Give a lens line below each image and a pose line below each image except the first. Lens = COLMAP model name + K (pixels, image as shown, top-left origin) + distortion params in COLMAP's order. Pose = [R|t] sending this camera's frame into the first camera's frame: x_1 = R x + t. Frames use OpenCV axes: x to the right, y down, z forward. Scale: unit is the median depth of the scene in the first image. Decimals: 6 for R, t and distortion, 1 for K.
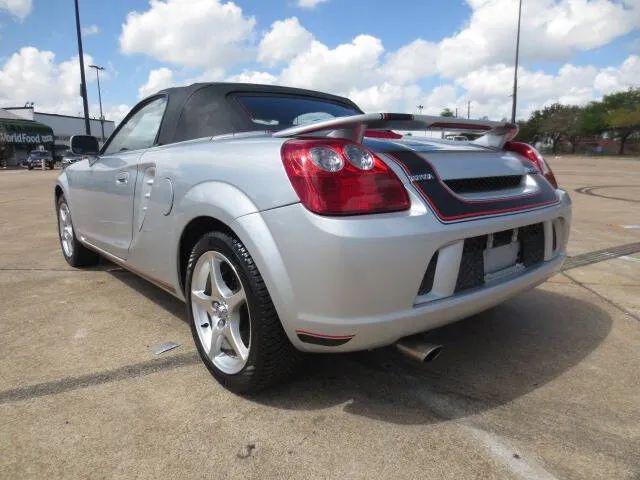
lens RADIAL K [[449.6, 0, 319.8], [0, 449.6, 245.8], [0, 0, 1]] dist [-0.023741, 0.005570]
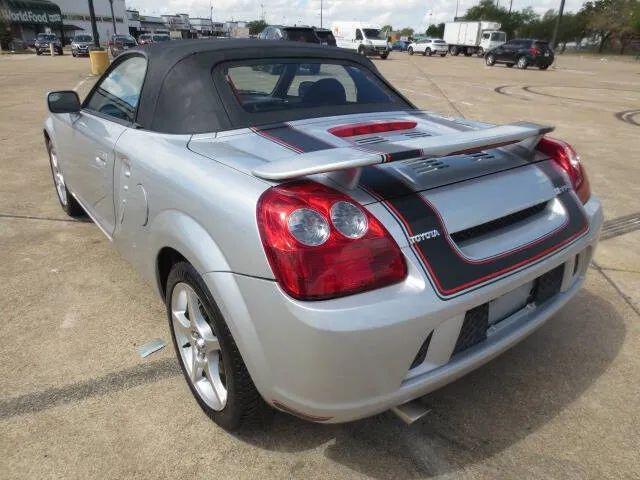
lens RADIAL K [[451.6, 0, 321.5], [0, 451.6, 244.4], [0, 0, 1]] dist [-0.025677, 0.005732]
pose [[0.998442, 0.047171, -0.029812, 0.041981], [-0.039484, 0.974716, 0.219933, -0.226384], [0.039432, -0.218414, 0.975059, 0.113778]]
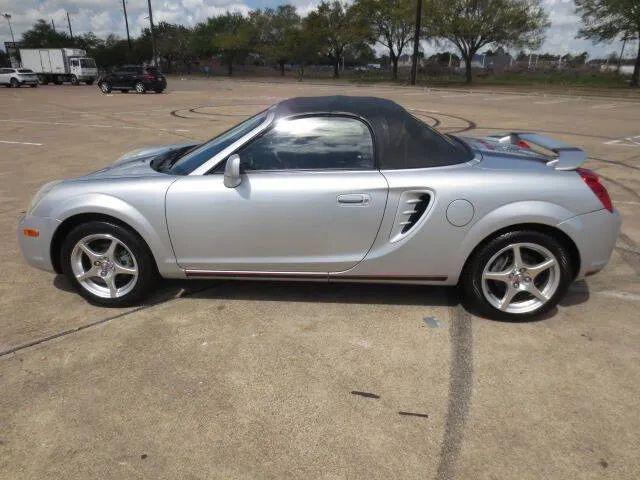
lens RADIAL K [[447.0, 0, 322.8], [0, 447.0, 247.0], [0, 0, 1]] dist [-0.018941, 0.003274]
pose [[0.694993, -0.264834, 0.668466, -1.441914], [0.146823, 0.962379, 0.228627, -0.348641], [-0.703866, -0.060748, 0.707730, 0.306579]]
